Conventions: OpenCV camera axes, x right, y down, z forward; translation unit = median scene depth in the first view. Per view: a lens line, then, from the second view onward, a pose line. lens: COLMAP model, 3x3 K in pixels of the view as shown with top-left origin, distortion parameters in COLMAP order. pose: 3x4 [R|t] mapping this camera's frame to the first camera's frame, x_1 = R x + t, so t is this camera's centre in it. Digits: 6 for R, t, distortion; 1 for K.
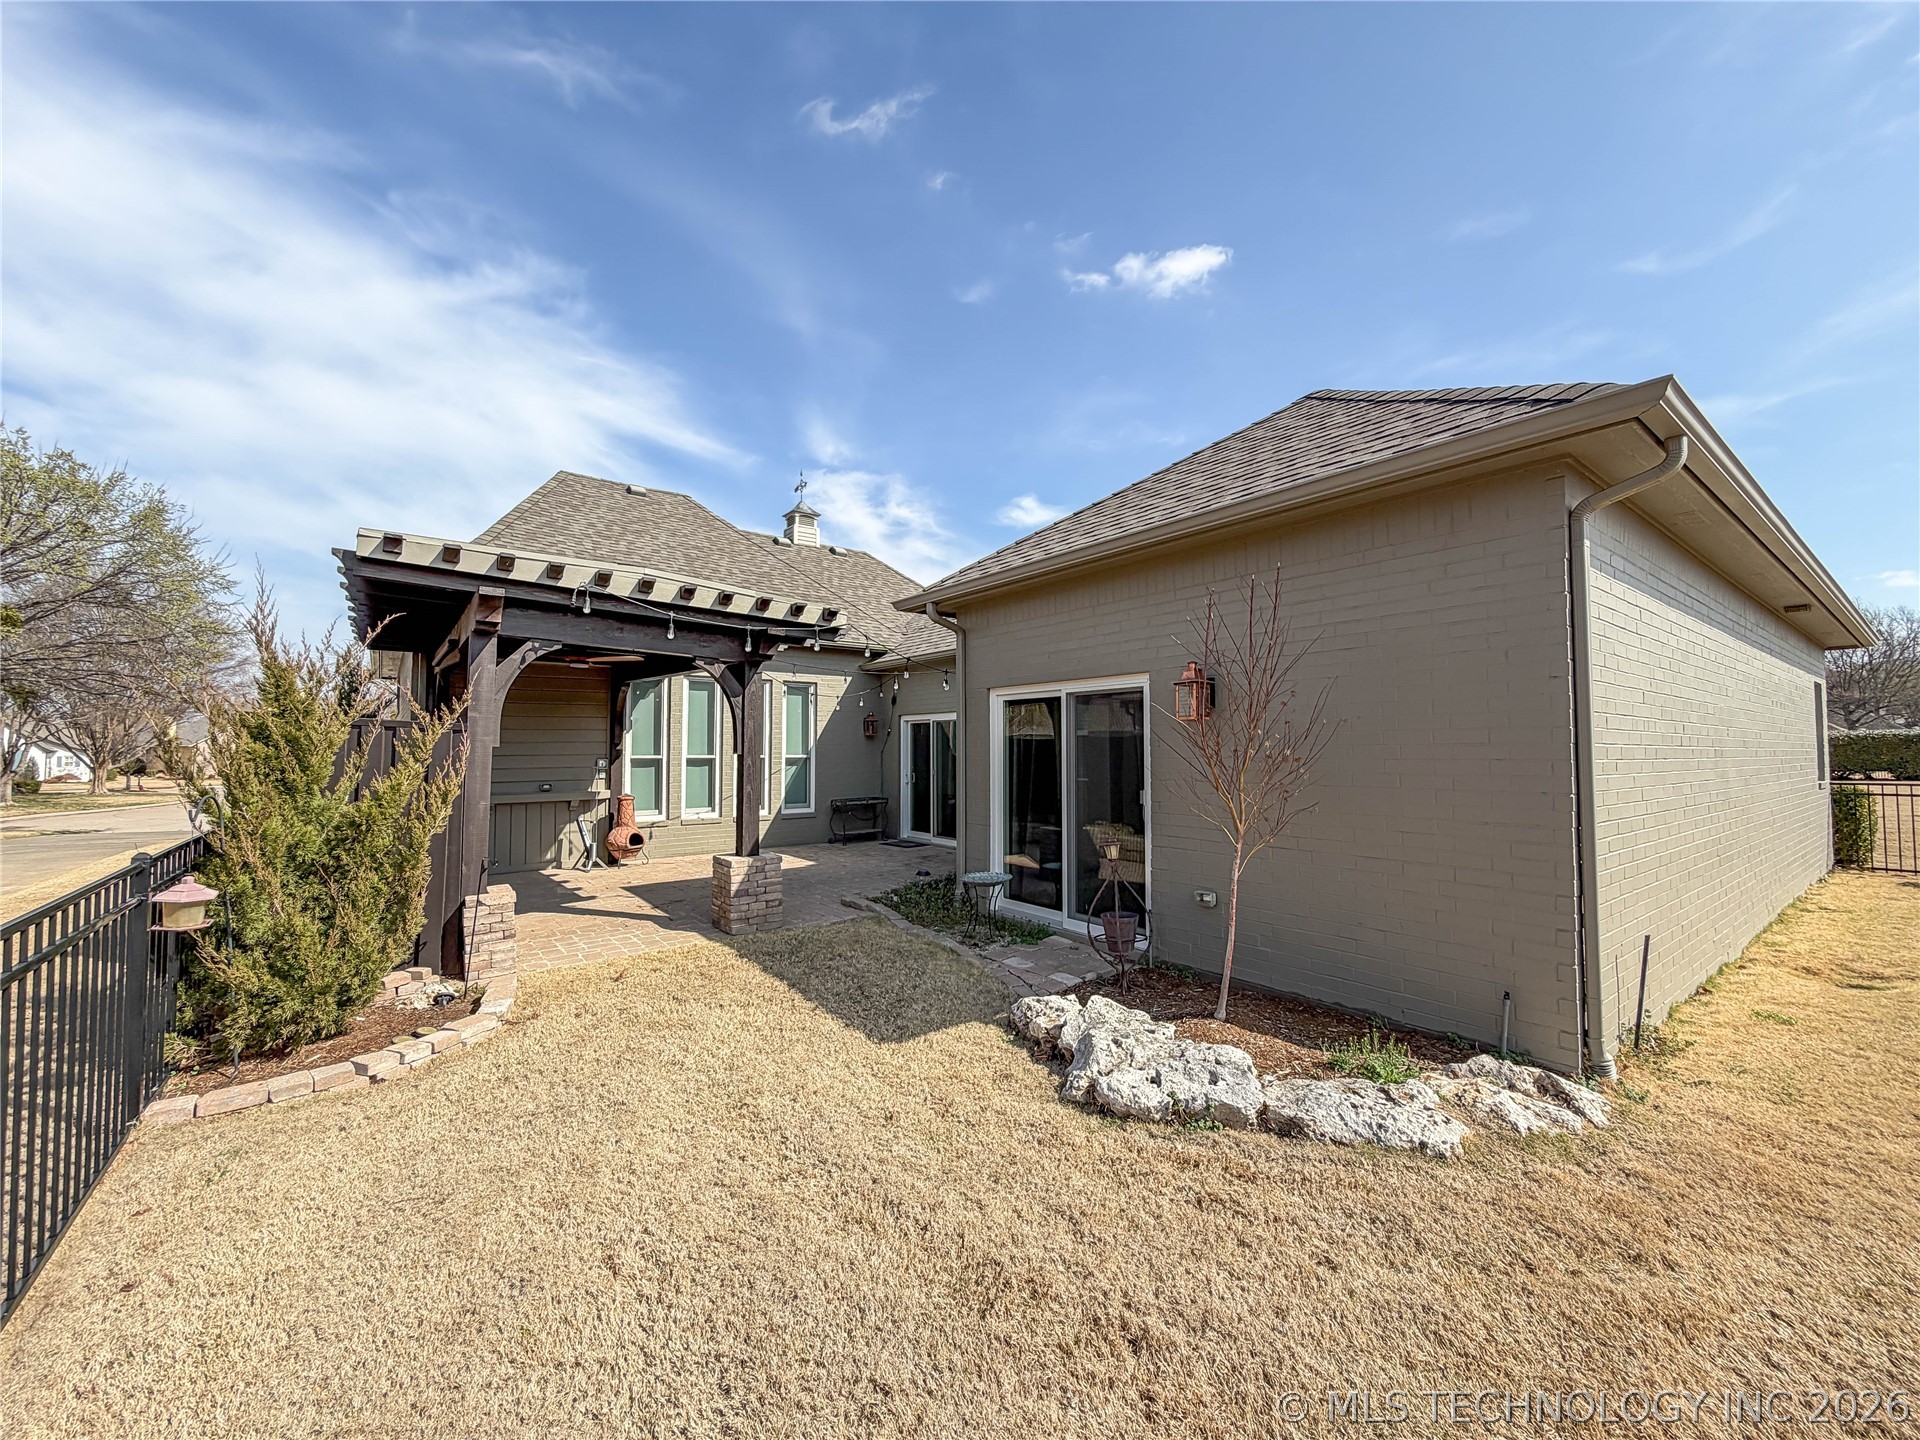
lens RADIAL K [[762.5, 0, 959.4], [0, 762.5, 725.7], [0, 0, 1]] dist [-0.000195, -0.000030]
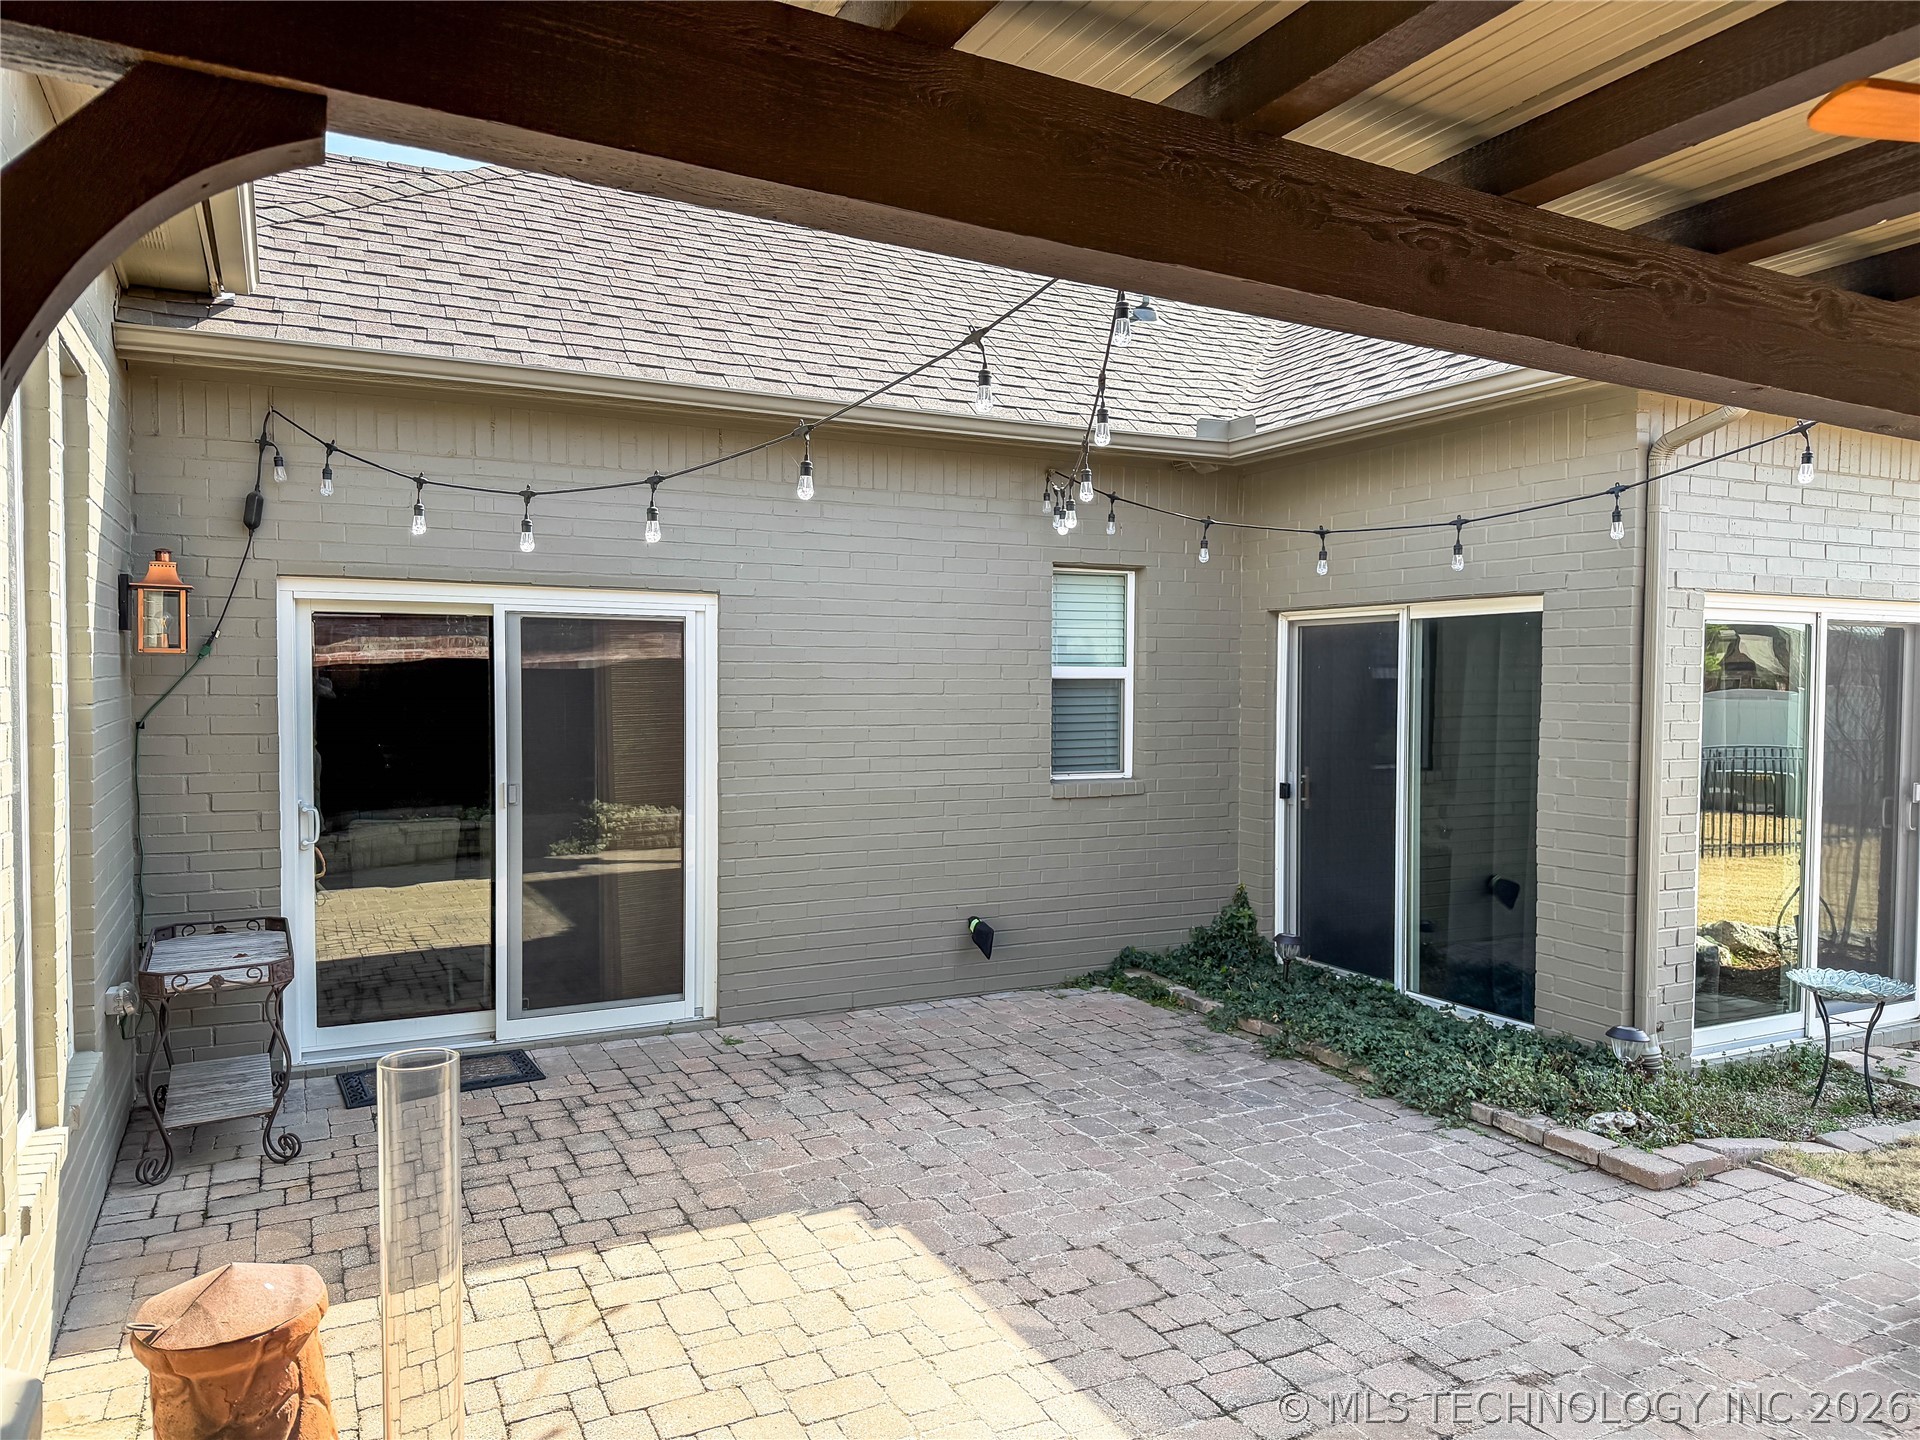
lens RADIAL K [[1342.5, 0, 962.3], [0, 1342.5, 704.7], [0, 0, 1]] dist [0.062304, -0.070120]
pose [[0.186026, -0.021622, 0.982307, -0.942596], [-0.039617, 0.998780, 0.029487, 0.013195], [-0.981746, -0.044401, 0.184942, 1.410780]]
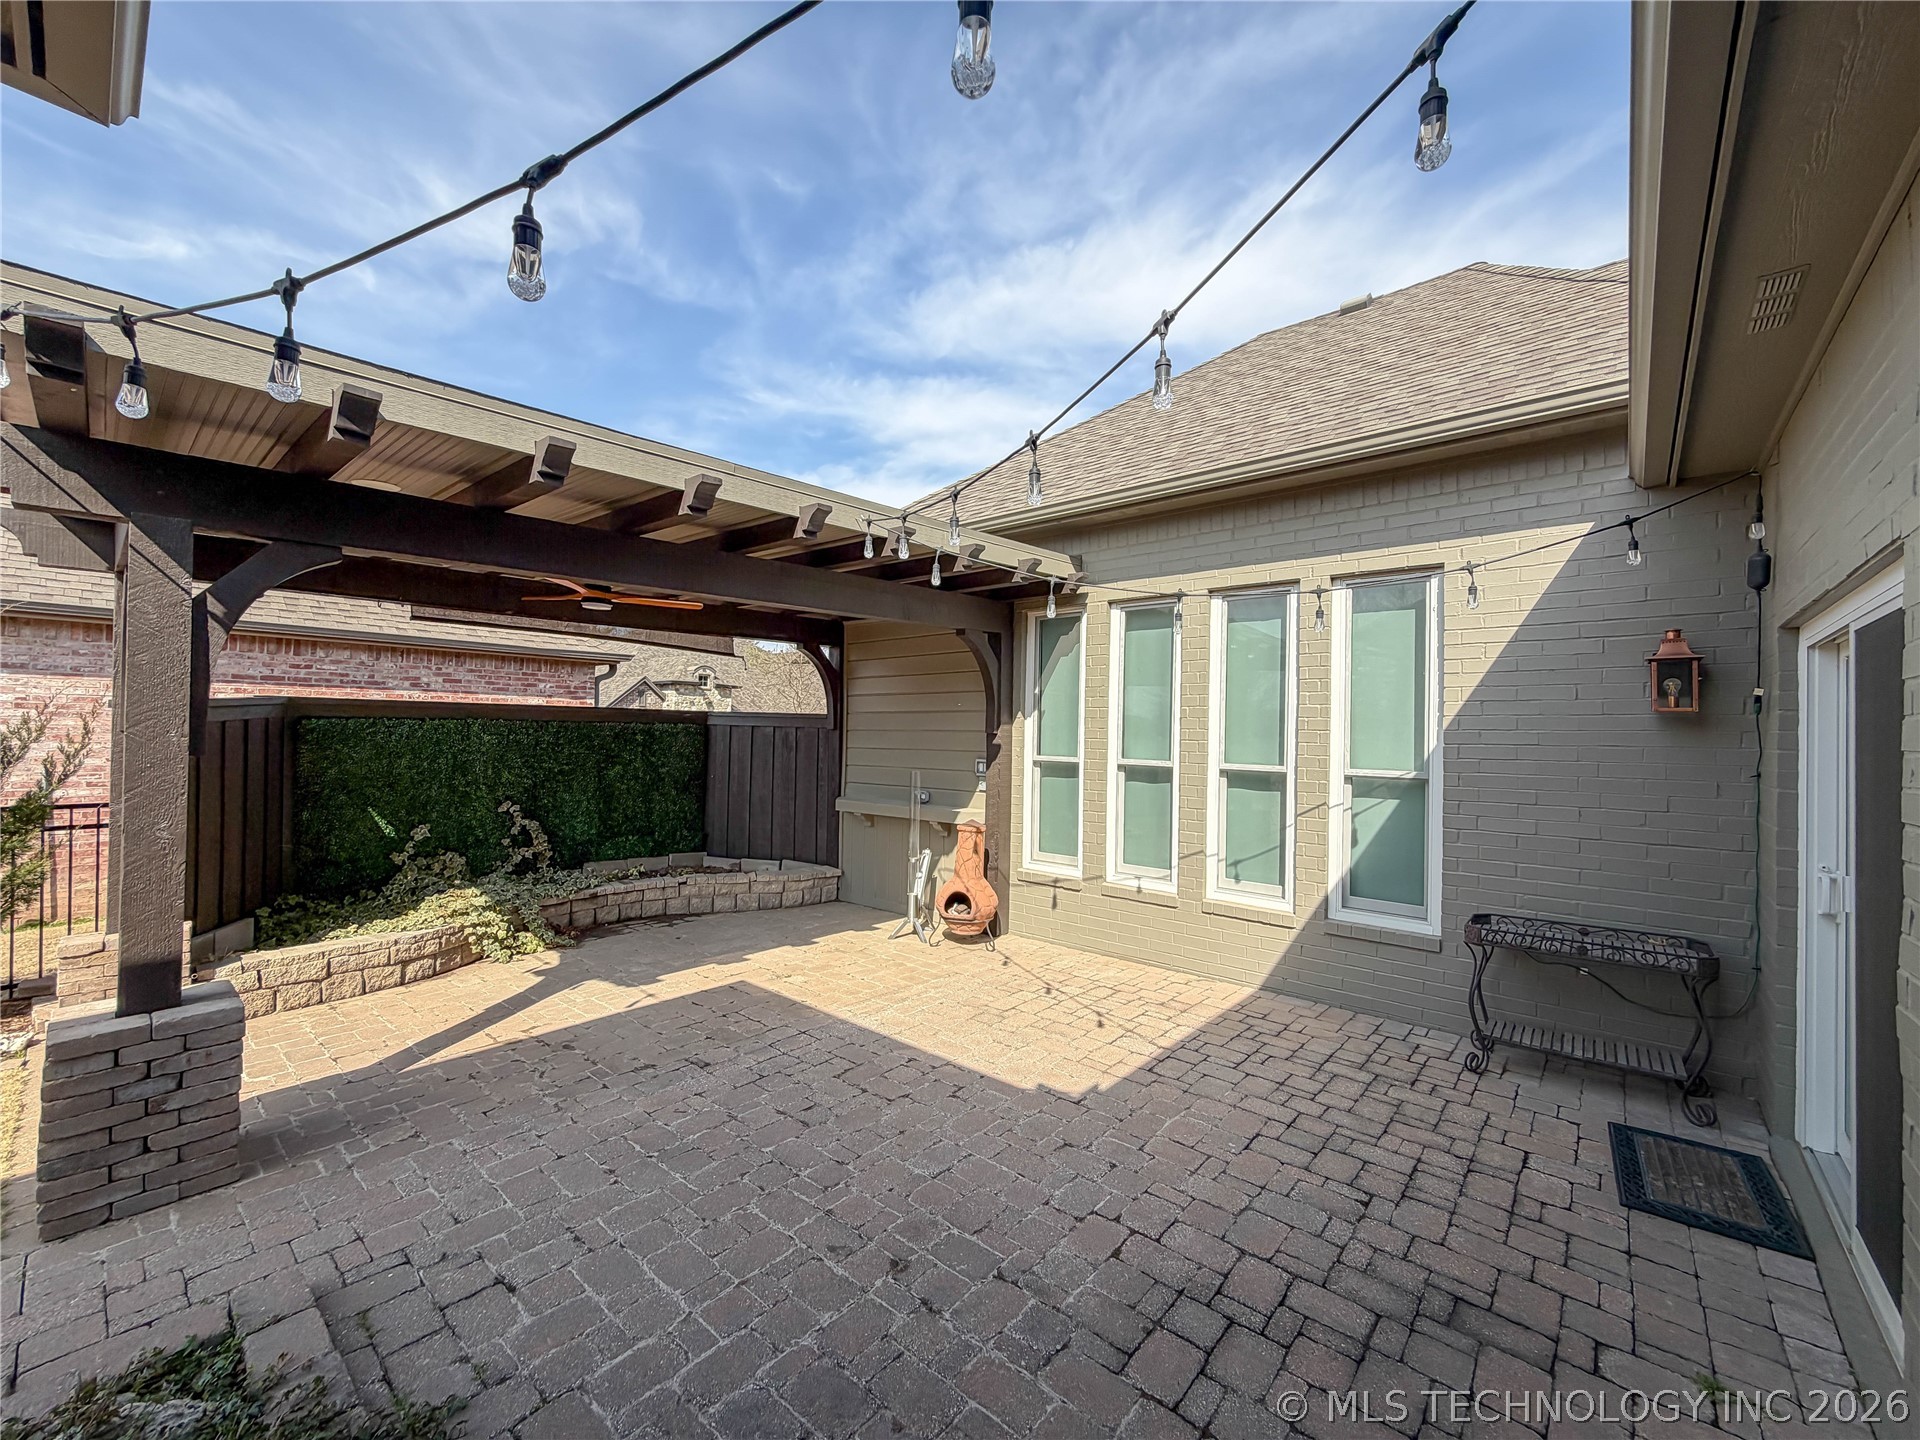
lens RADIAL K [[762.5, 0, 953.5], [0, 762.5, 724.3], [0, 0, 1]] dist [-0.000195, -0.000030]
pose [[0.197596, -0.007333, -0.980256, 0.210254], [0.014638, 0.999883, -0.004529, 0.029275], [0.980174, -0.013454, 0.197680, 1.396680]]
